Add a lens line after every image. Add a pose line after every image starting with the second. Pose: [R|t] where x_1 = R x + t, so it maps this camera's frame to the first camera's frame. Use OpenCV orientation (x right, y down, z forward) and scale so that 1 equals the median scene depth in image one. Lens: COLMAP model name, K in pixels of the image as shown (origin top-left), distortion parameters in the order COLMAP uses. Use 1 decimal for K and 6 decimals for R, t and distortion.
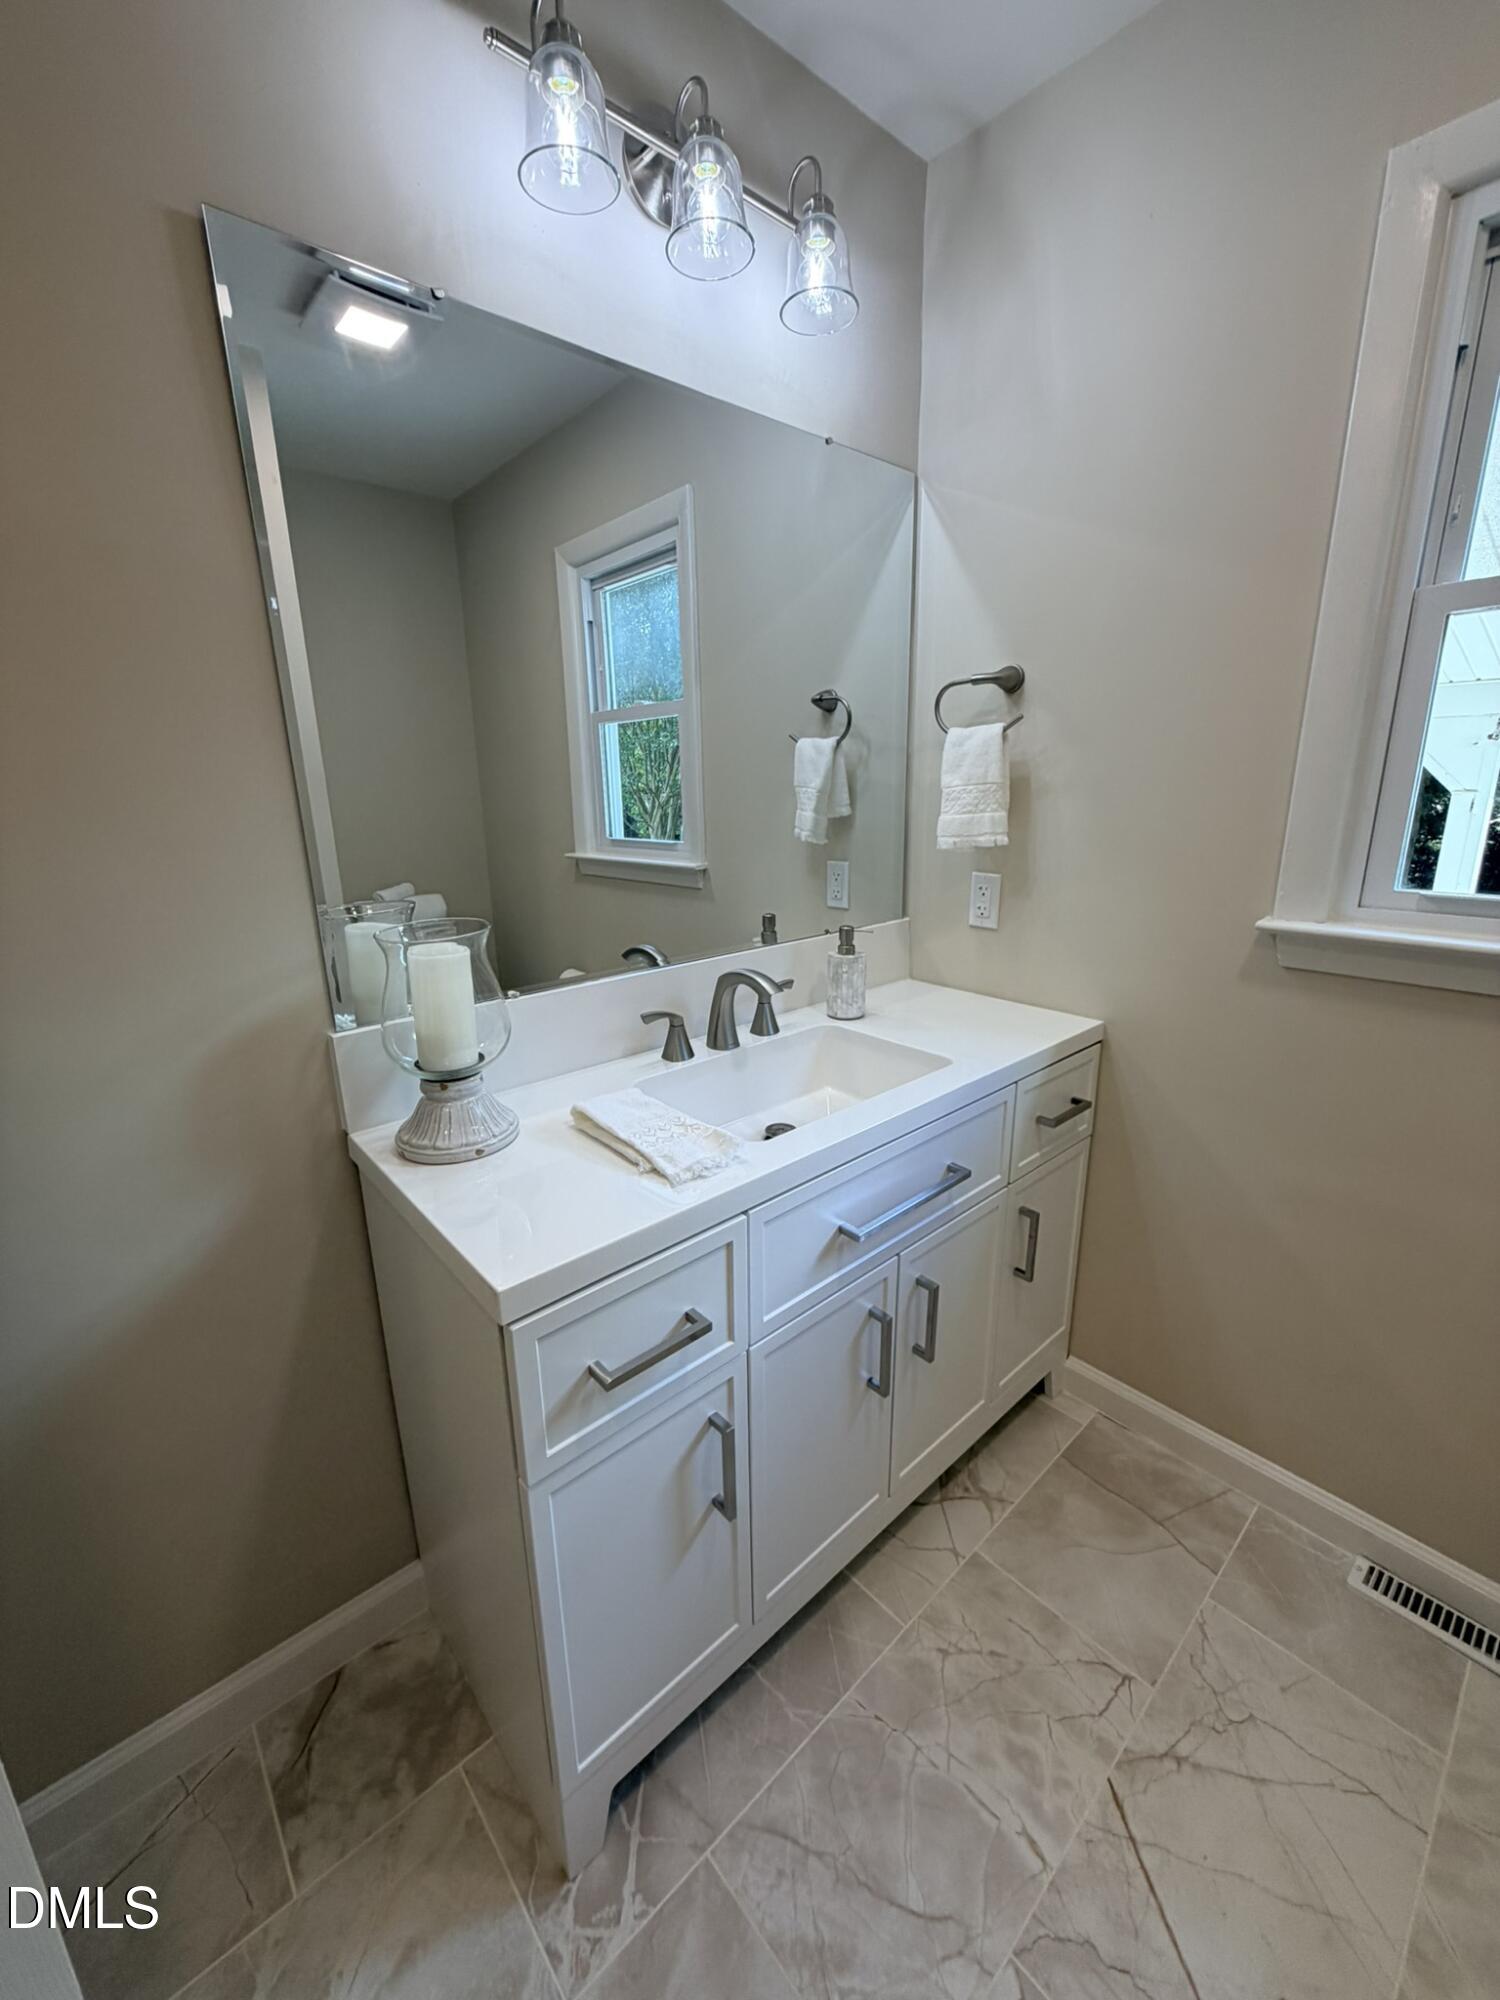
lens RADIAL K [[795.5, 0, 749.4], [0, 795.5, 993.9], [0, 0, 1]] dist [-0.001703, -0.000053]
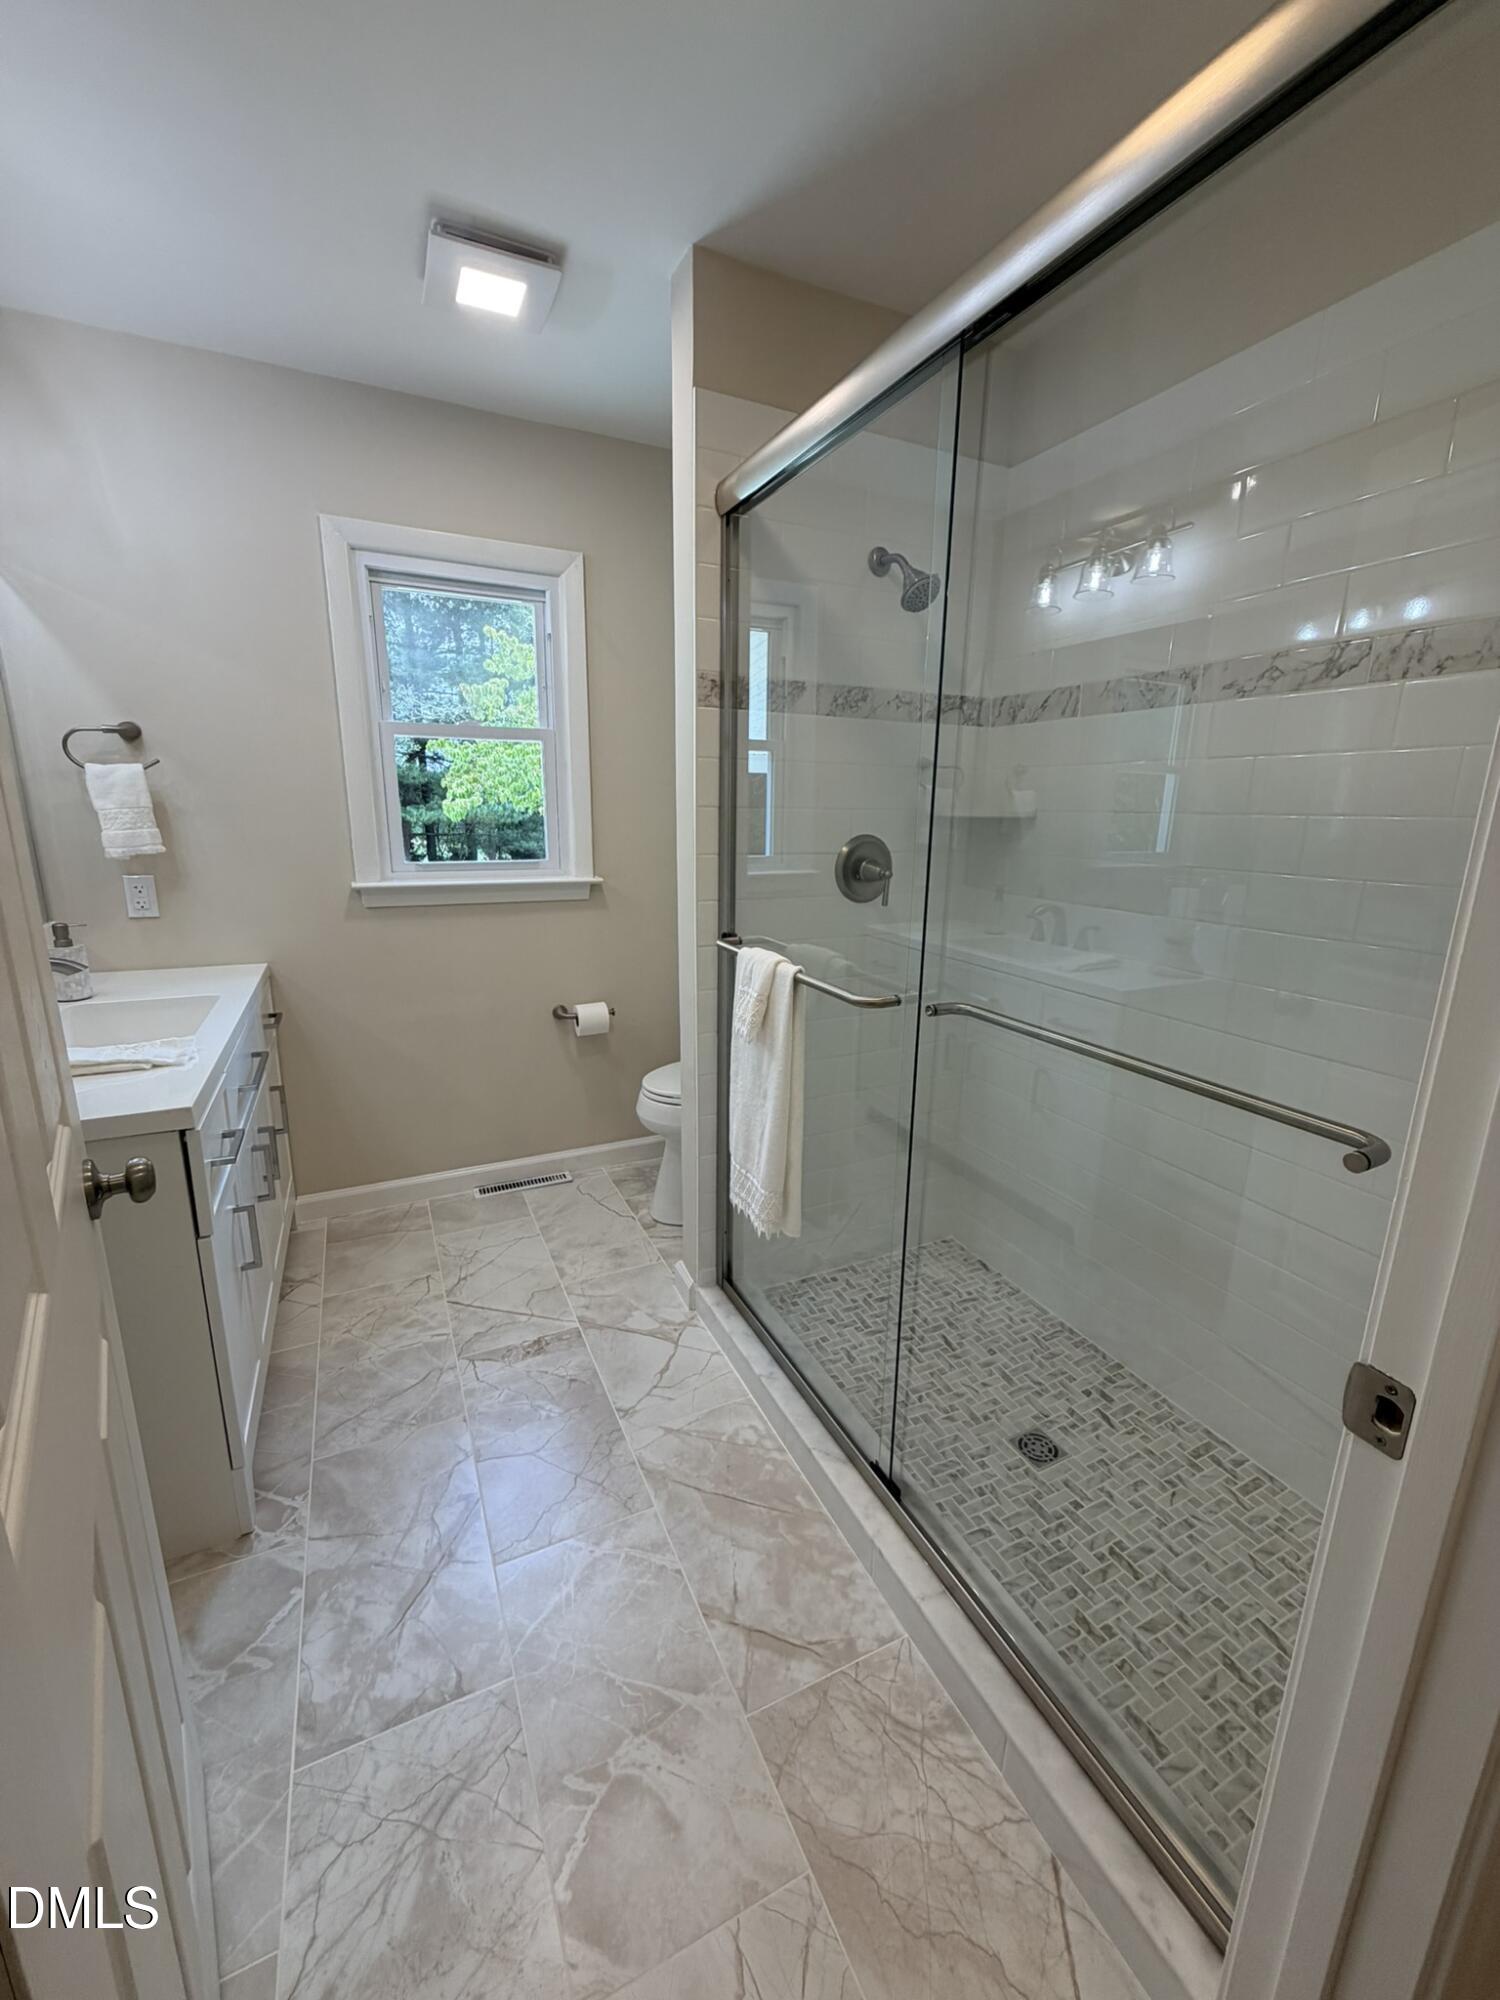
lens RADIAL K [[795.5, 0, 746.7], [0, 795.5, 994.5], [0, 0, 1]] dist [-0.001703, -0.000053]
pose [[0.279832, -0.206133, 0.937658, -0.817152], [0.225525, 0.963462, 0.144501, 0.087983], [-0.933184, 0.171029, 0.316095, -0.370838]]
